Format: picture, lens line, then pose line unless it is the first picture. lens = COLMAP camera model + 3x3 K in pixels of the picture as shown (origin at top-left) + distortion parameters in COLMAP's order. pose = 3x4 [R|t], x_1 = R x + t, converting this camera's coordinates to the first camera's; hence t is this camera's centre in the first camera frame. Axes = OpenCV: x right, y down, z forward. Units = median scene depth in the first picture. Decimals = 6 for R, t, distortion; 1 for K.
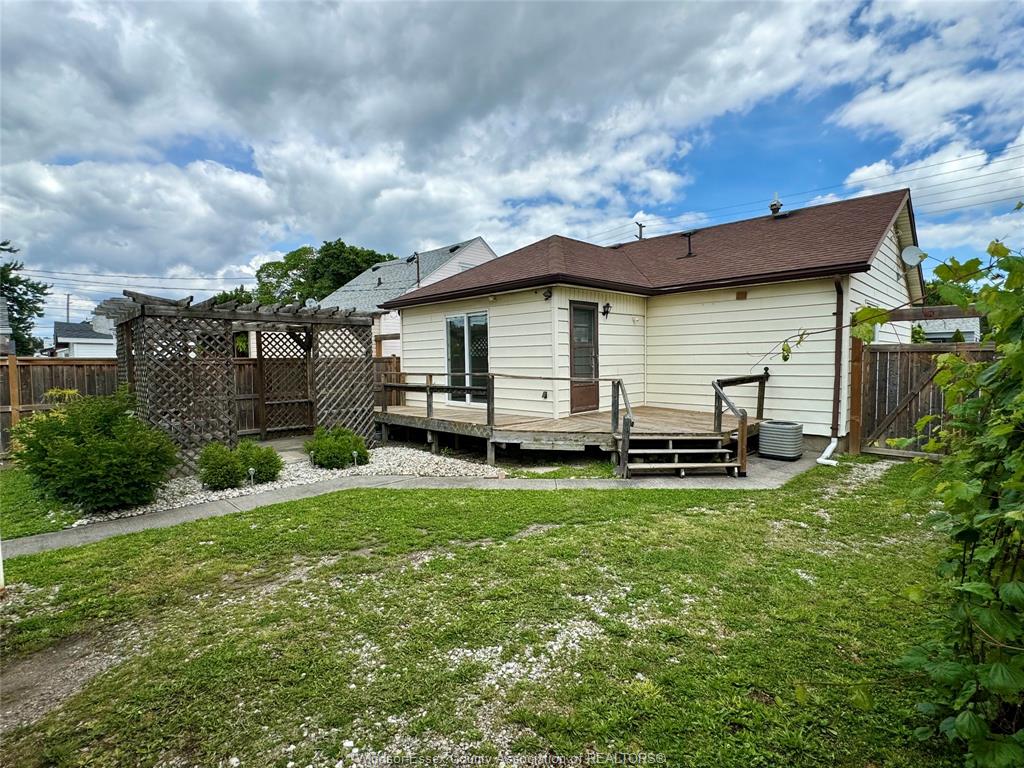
lens RADIAL K [[510.1, 0, 502.7], [0, 510.1, 383.4], [0, 0, 1]] dist [-0.004245, 0.000252]
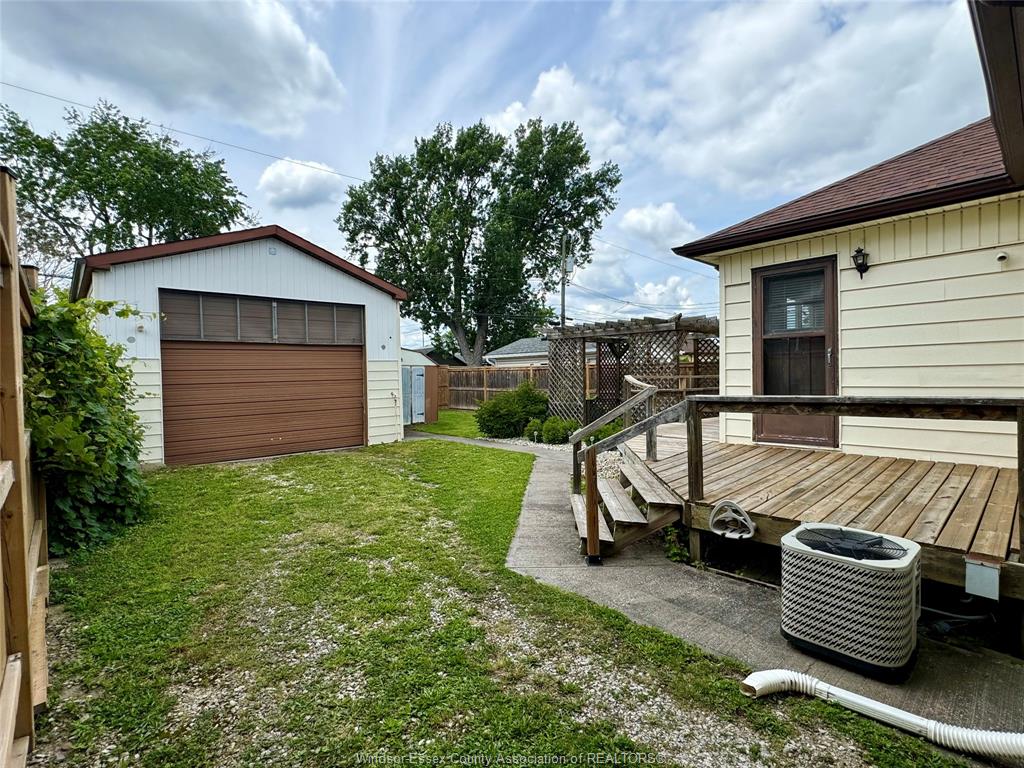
lens RADIAL K [[510.1, 0, 516.1], [0, 510.1, 385.8], [0, 0, 1]] dist [-0.004245, 0.000252]
pose [[-0.054683, 0.033612, -0.997938, 0.752904], [-0.034985, 0.998755, 0.035557, -0.022938], [0.997891, 0.036857, -0.053439, 0.682330]]
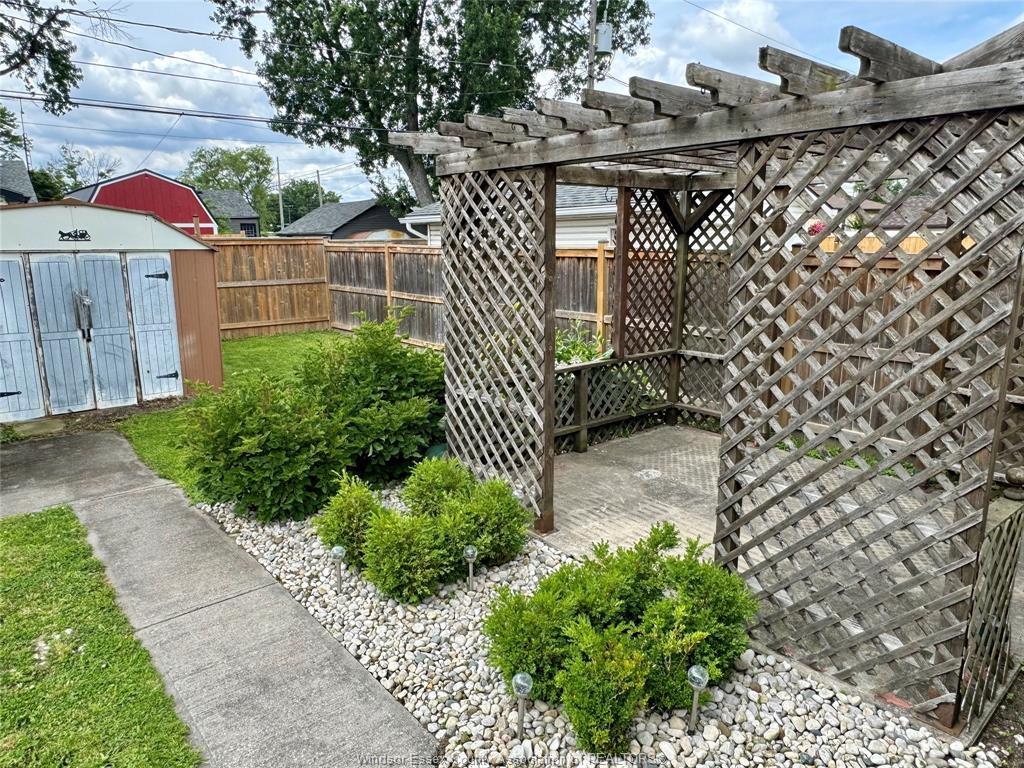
lens RADIAL K [[660.9, 0, 514.6], [0, 660.9, 387.4], [0, 0, 1]] dist [-0.006795, 0.006245]
pose [[-0.103460, 0.235273, -0.966407, 0.004799], [-0.040300, 0.969832, 0.240421, -0.062270], [0.993817, 0.063820, -0.090857, 0.790496]]
